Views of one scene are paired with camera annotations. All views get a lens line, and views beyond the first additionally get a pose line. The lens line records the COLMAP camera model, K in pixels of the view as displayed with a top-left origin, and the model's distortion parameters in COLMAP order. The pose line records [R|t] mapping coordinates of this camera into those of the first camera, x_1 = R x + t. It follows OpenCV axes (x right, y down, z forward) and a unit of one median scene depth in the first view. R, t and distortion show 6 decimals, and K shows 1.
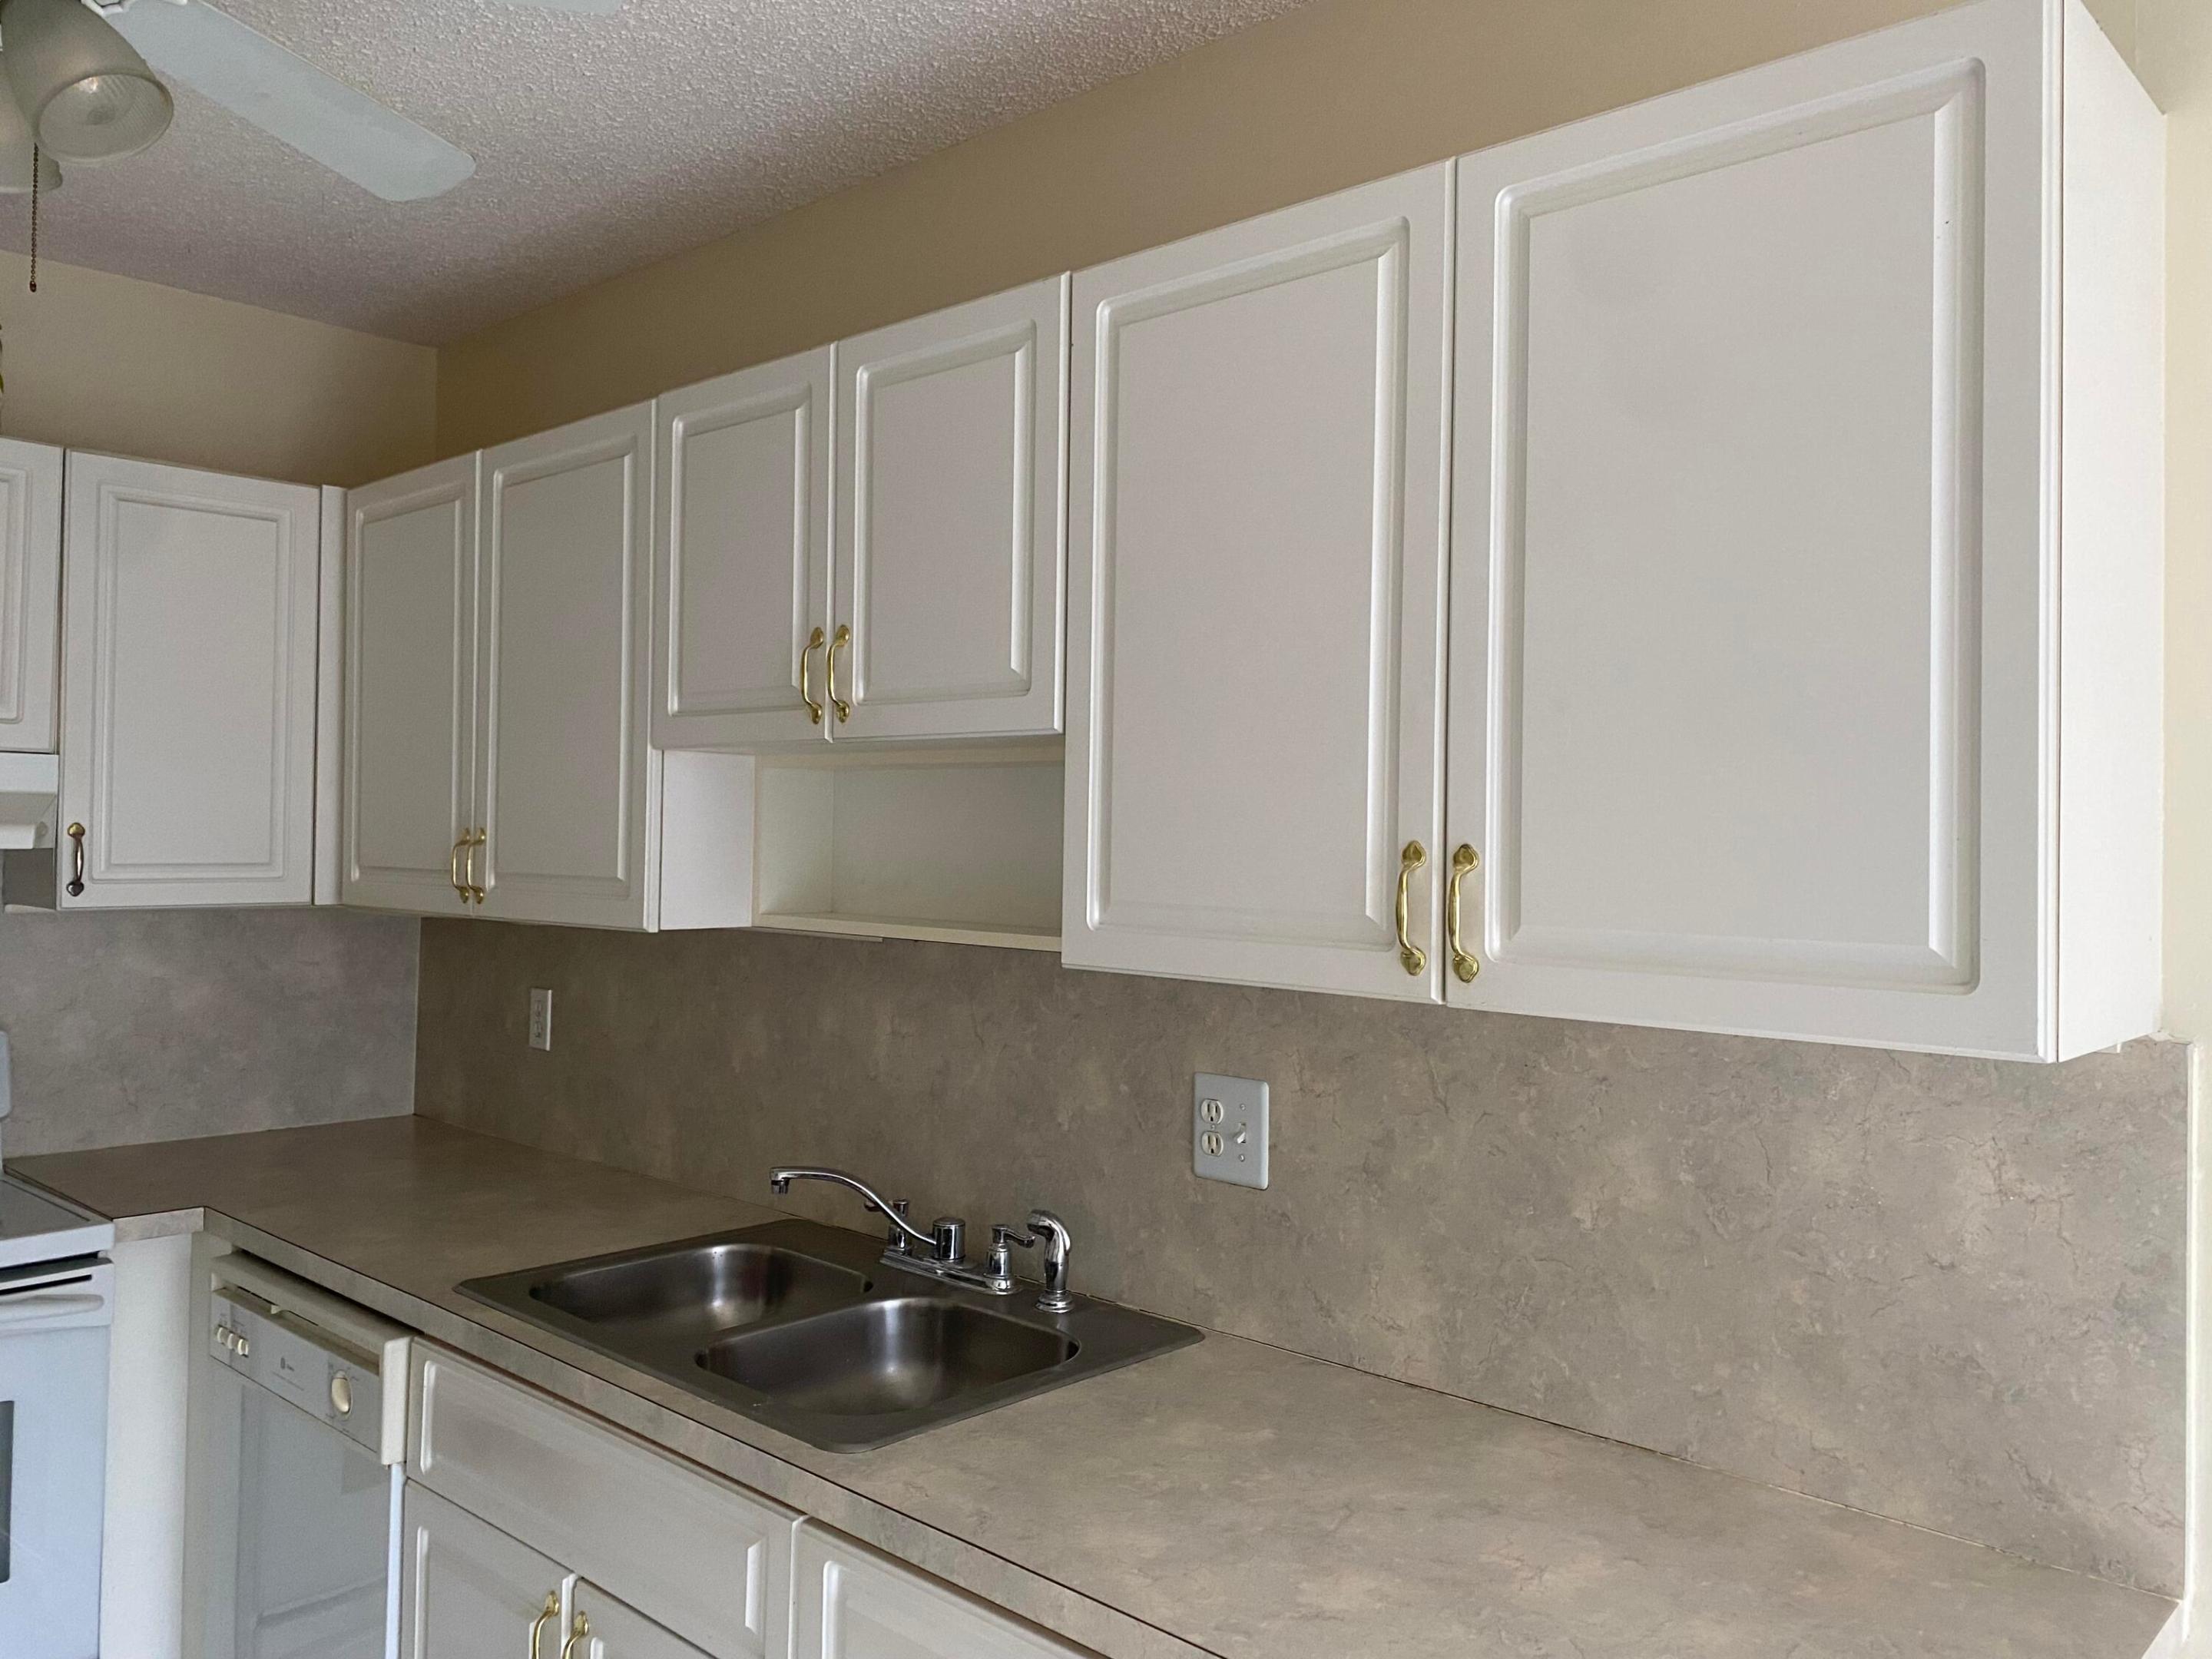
lens RADIAL K [[1688.0, 0, 1101.8], [0, 1688.0, 799.2], [0, 0, 1]] dist [0.067111, -0.092970]
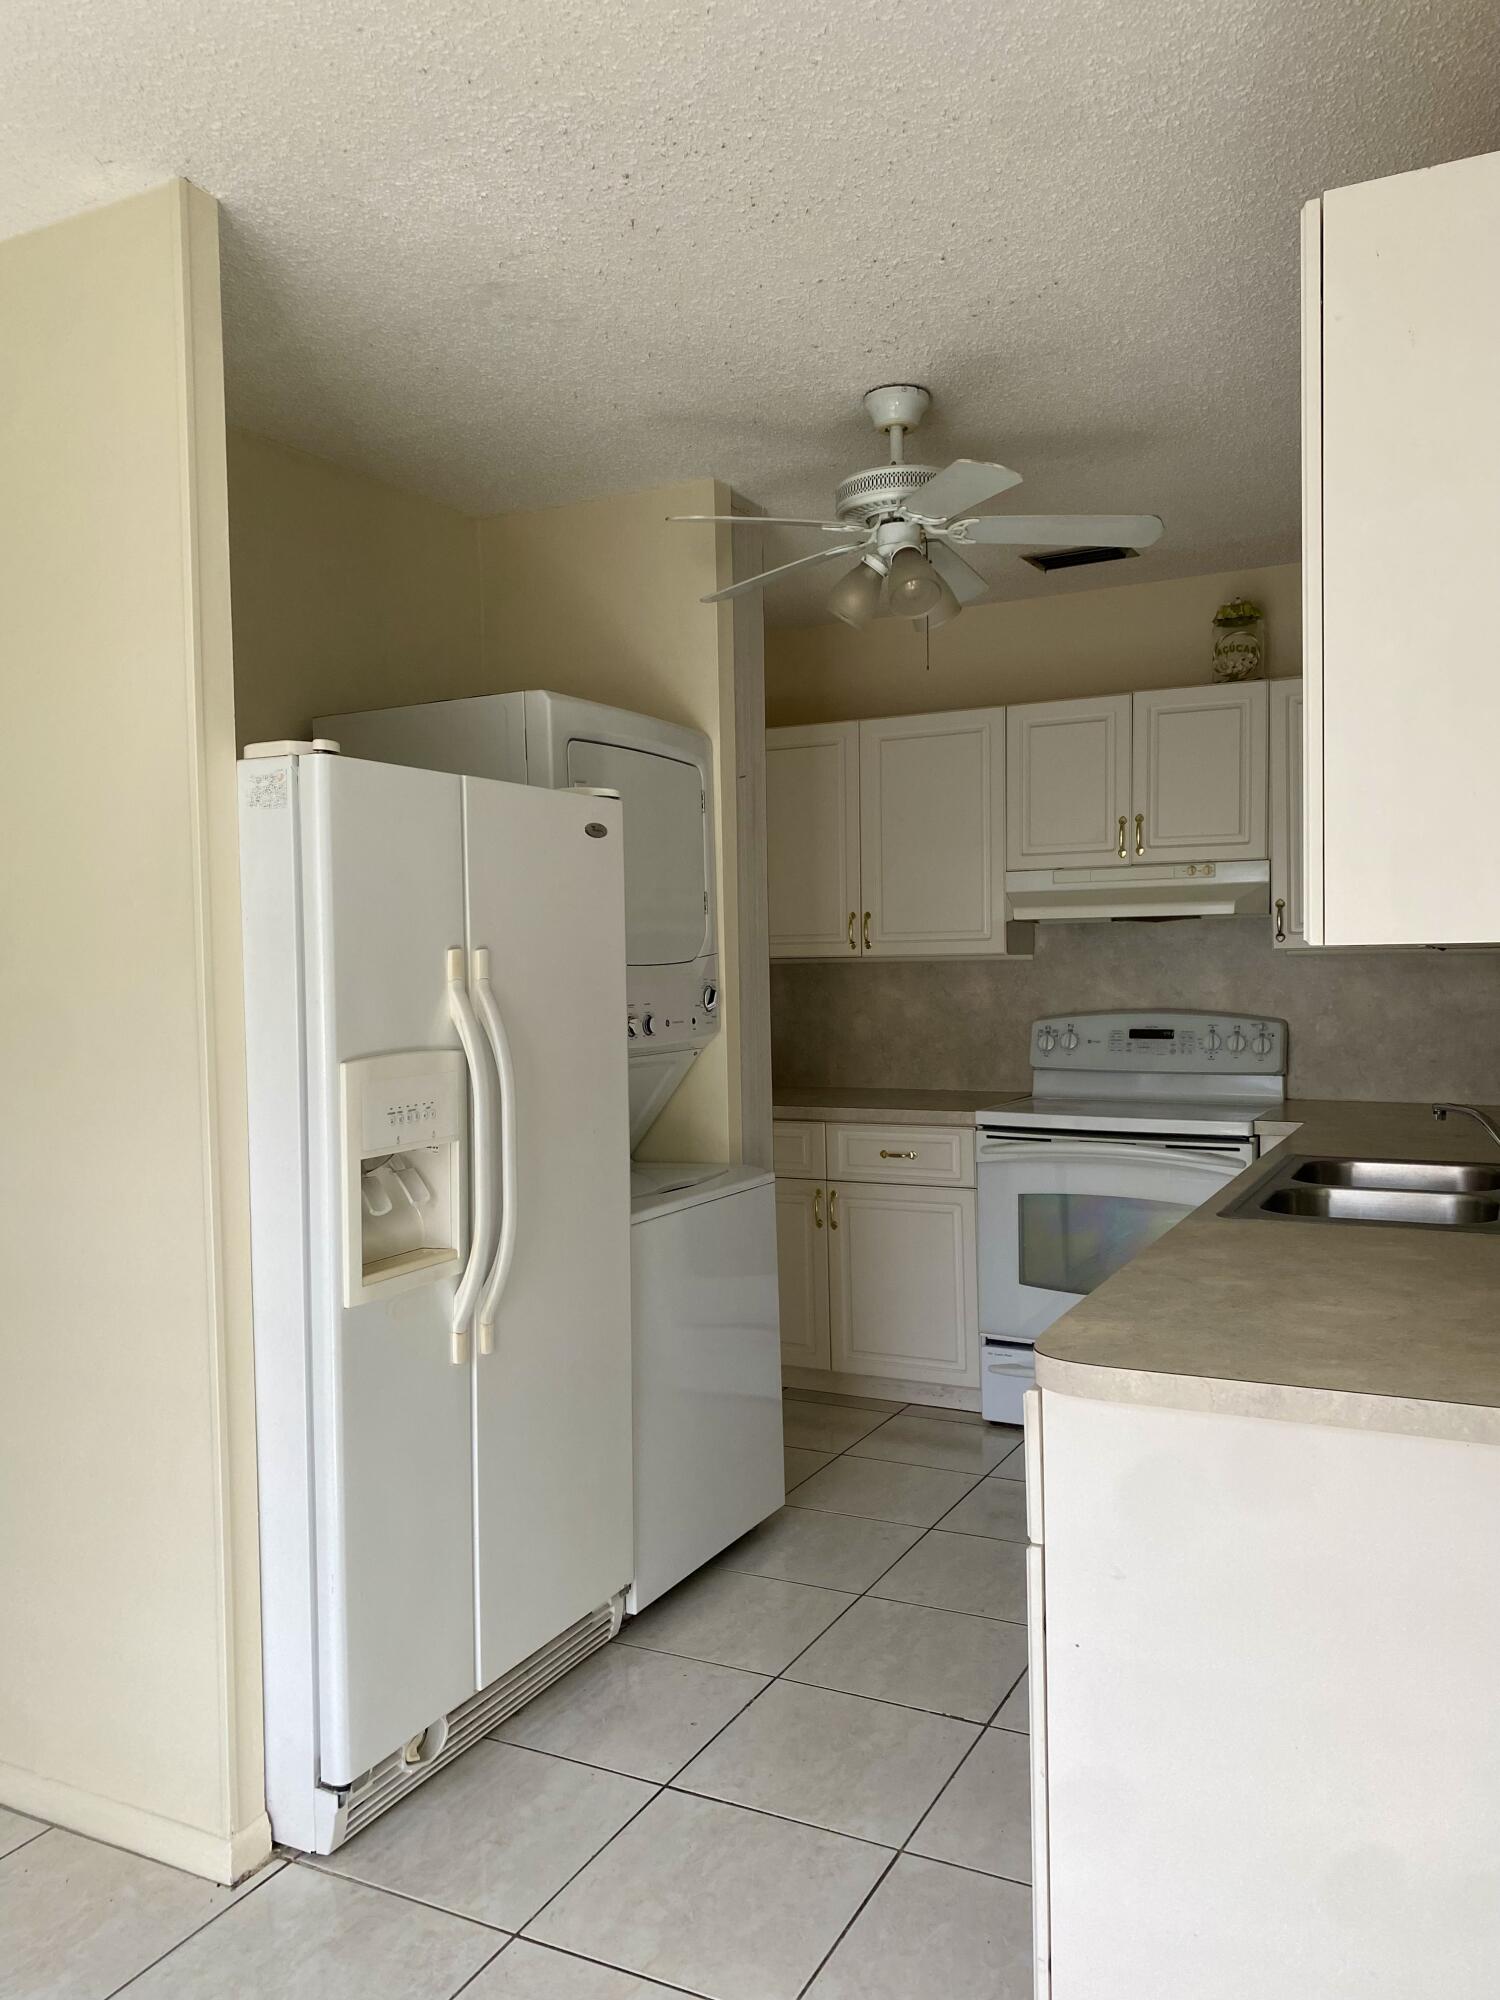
lens RADIAL K [[1503.5, 0, 751.0], [0, 1503.5, 1028.8], [0, 0, 1]] dist [0.066586, -0.003786]
pose [[0.275039, 0.024768, -0.961114, 0.952330], [0.038491, 0.998583, 0.036749, 0.088605], [0.960662, -0.047101, 0.273695, 0.085878]]
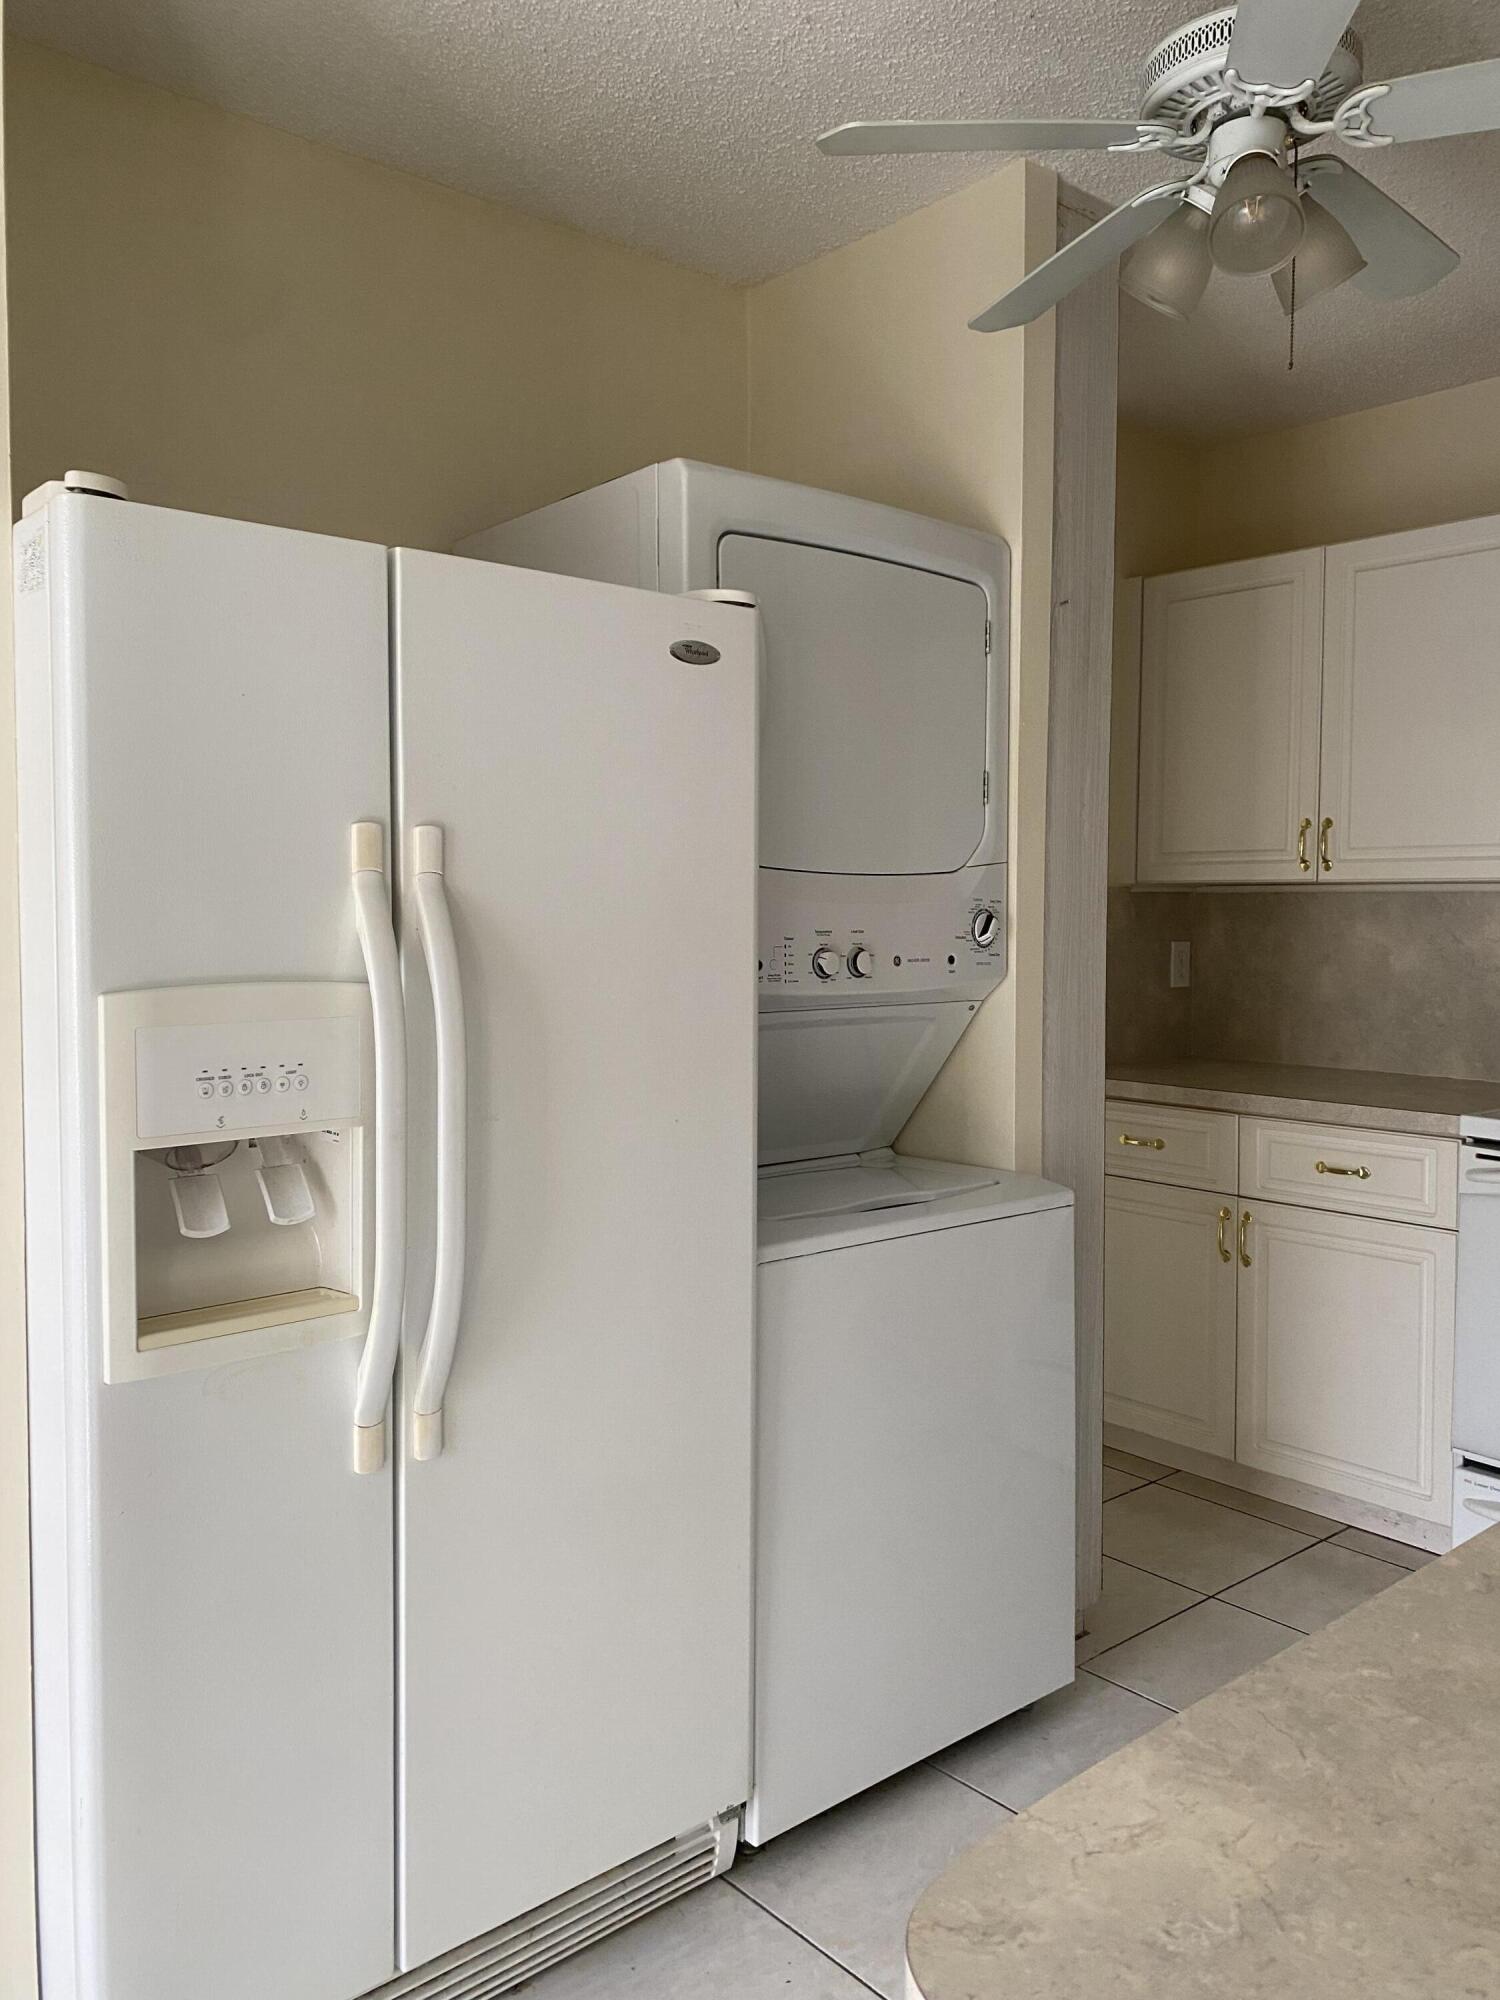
lens RADIAL K [[1535.2, 0, 785.7], [0, 1535.2, 995.0], [0, 0, 1]] dist [0.018529, 0.006120]
pose [[-0.091243, 0.041212, -0.994976, 0.496293], [0.011287, 0.999122, 0.040348, 0.117127], [0.995765, -0.007549, -0.091628, 0.459876]]
